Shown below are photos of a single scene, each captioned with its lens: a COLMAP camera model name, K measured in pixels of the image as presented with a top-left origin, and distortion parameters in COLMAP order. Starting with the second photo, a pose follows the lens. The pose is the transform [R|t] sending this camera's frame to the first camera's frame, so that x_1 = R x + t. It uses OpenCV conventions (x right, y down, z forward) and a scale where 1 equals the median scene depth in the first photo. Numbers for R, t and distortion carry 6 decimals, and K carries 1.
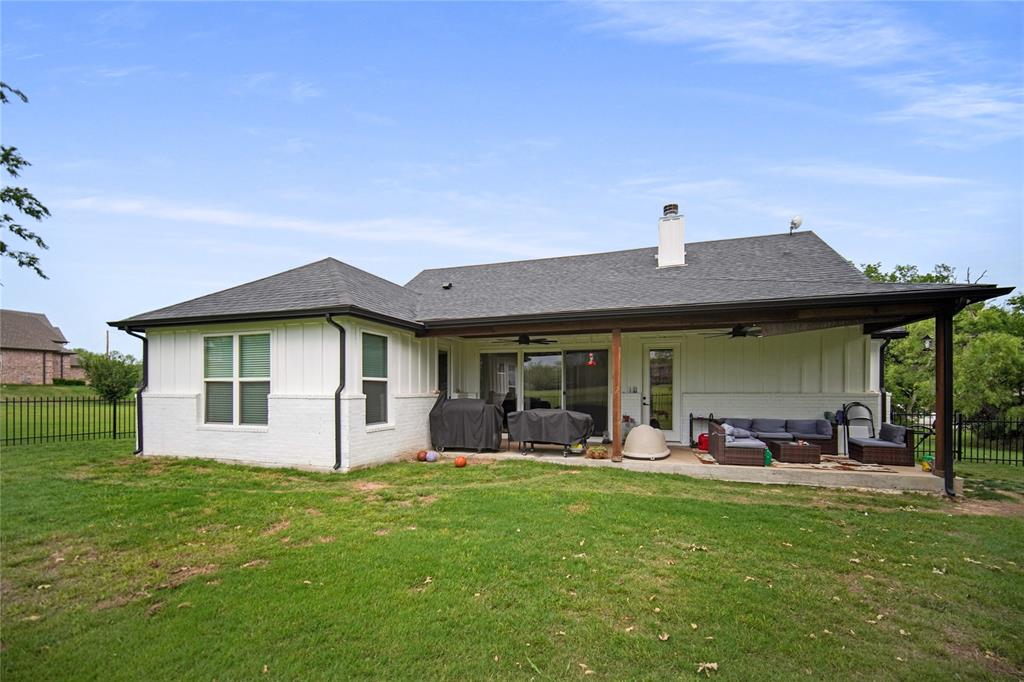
lens RADIAL K [[416.9, 0, 512.3], [0, 416.9, 389.4], [0, 0, 1]] dist [-0.001275, -0.000007]
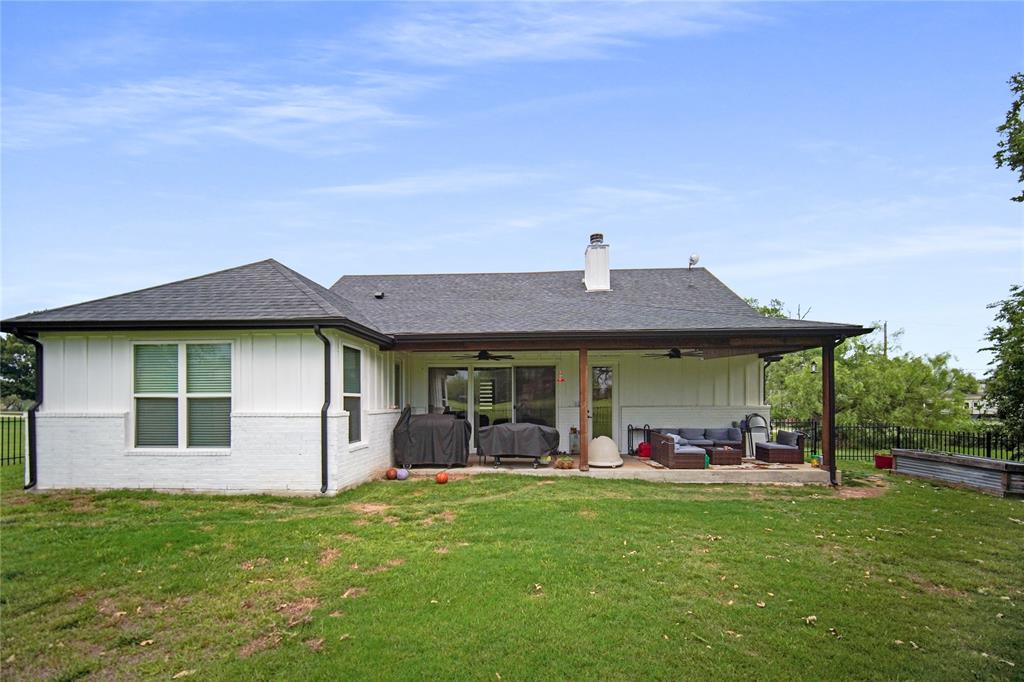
lens RADIAL K [[421.3, 0, 511.7], [0, 421.3, 398.9], [0, 0, 1]] dist [-0.001199, -0.000041]
pose [[0.966373, -0.001996, 0.257135, -0.227305], [0.003466, 0.999980, -0.005262, -0.009405], [-0.257120, 0.005977, 0.966361, -0.016409]]
